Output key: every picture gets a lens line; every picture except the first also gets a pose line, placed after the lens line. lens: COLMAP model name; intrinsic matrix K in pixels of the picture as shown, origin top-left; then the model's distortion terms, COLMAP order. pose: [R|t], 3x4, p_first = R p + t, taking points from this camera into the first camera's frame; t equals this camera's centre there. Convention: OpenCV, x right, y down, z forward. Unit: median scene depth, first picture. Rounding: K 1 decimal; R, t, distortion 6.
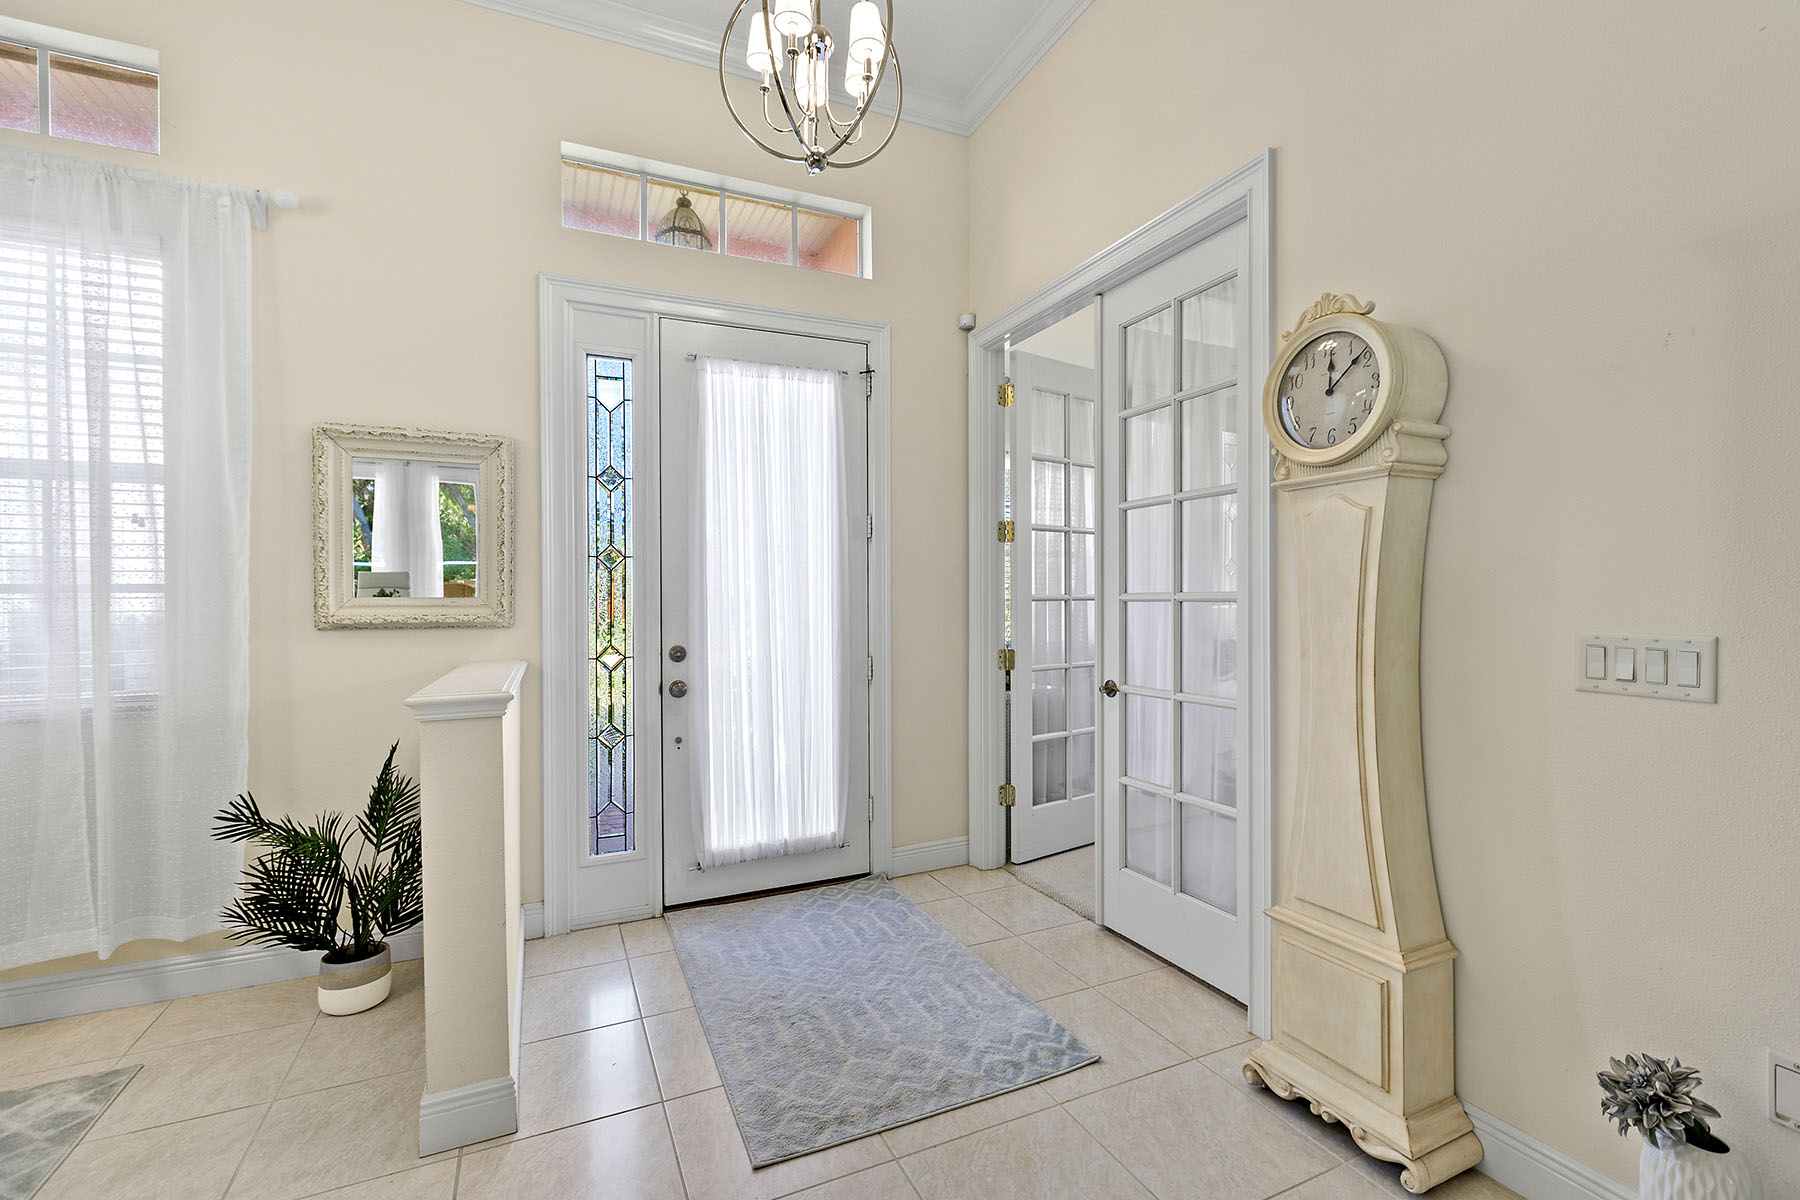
lens RADIAL K [[748.1, 0, 883.8], [0, 748.1, 605.5], [0, 0, 1]] dist [0.000724, 0.000212]
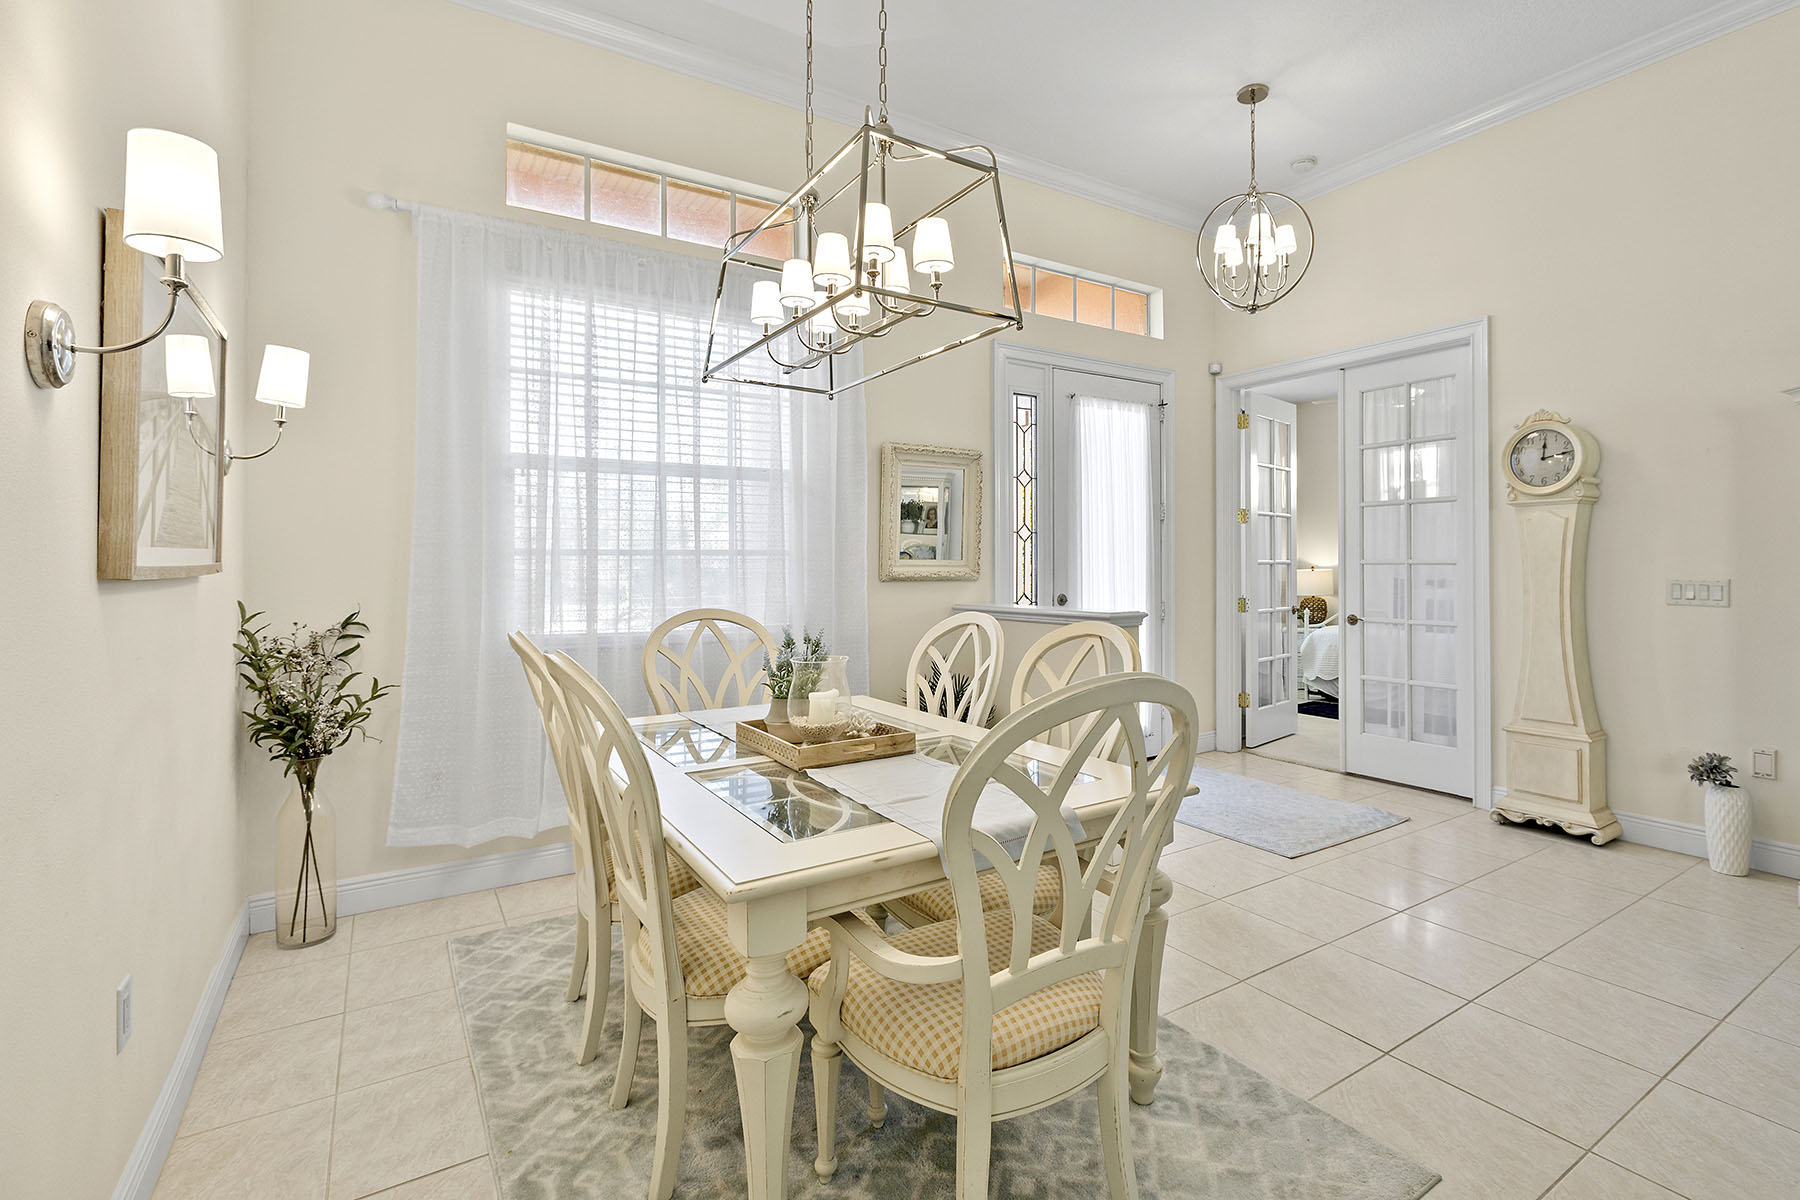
lens RADIAL K [[805.5, 0, 909.4], [0, 805.5, 564.0], [0, 0, 1]] dist [0.000879, -0.000137]
pose [[0.990523, 0.004280, 0.137283, -0.986181], [-0.002819, 0.999937, -0.010833, 0.016422], [-0.137321, 0.010343, 0.990473, -0.637724]]
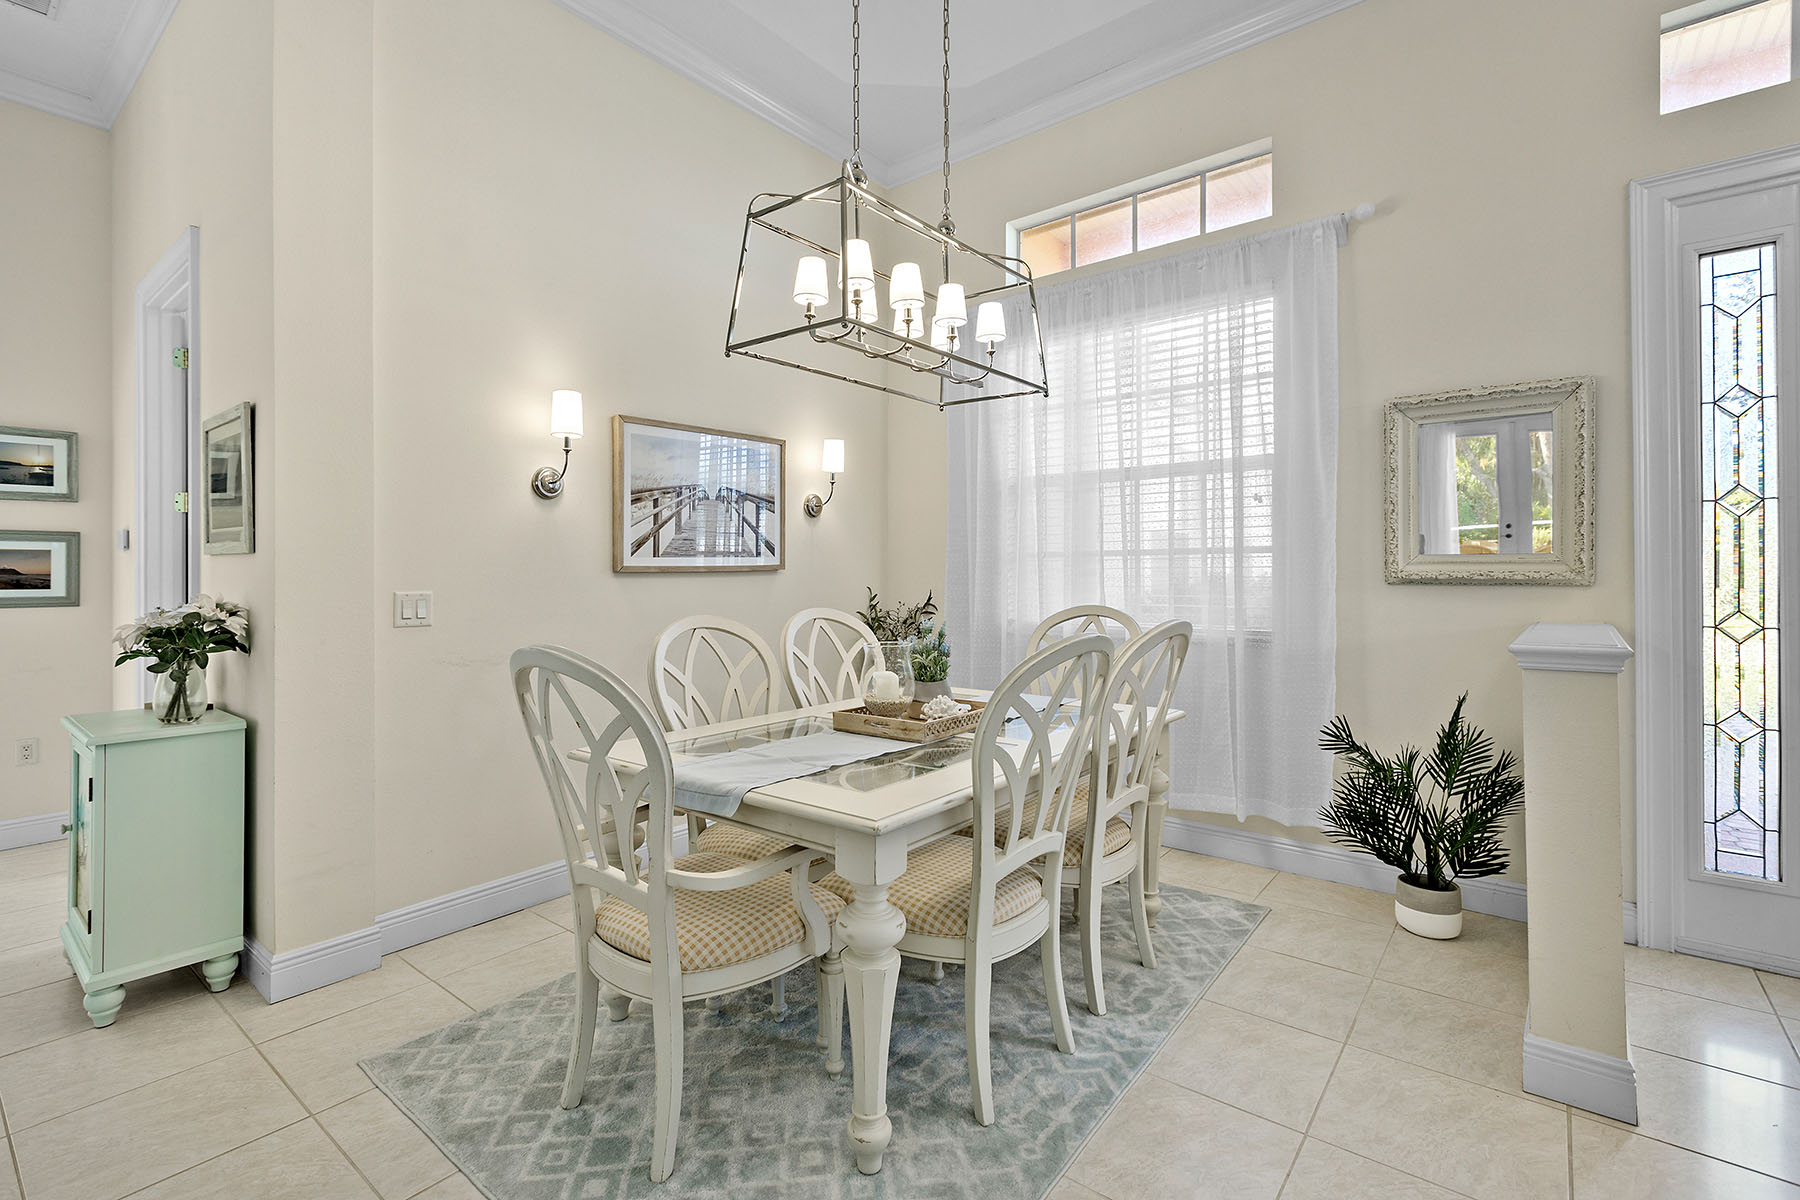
lens RADIAL K [[805.5, 0, 923.5], [0, 805.5, 565.0], [0, 0, 1]] dist [0.000879, -0.000137]
pose [[0.462745, -0.000788, -0.886491, -0.009814], [-0.003725, 0.999989, -0.002833, 0.011082], [0.886484, 0.004613, 0.462737, -0.187129]]
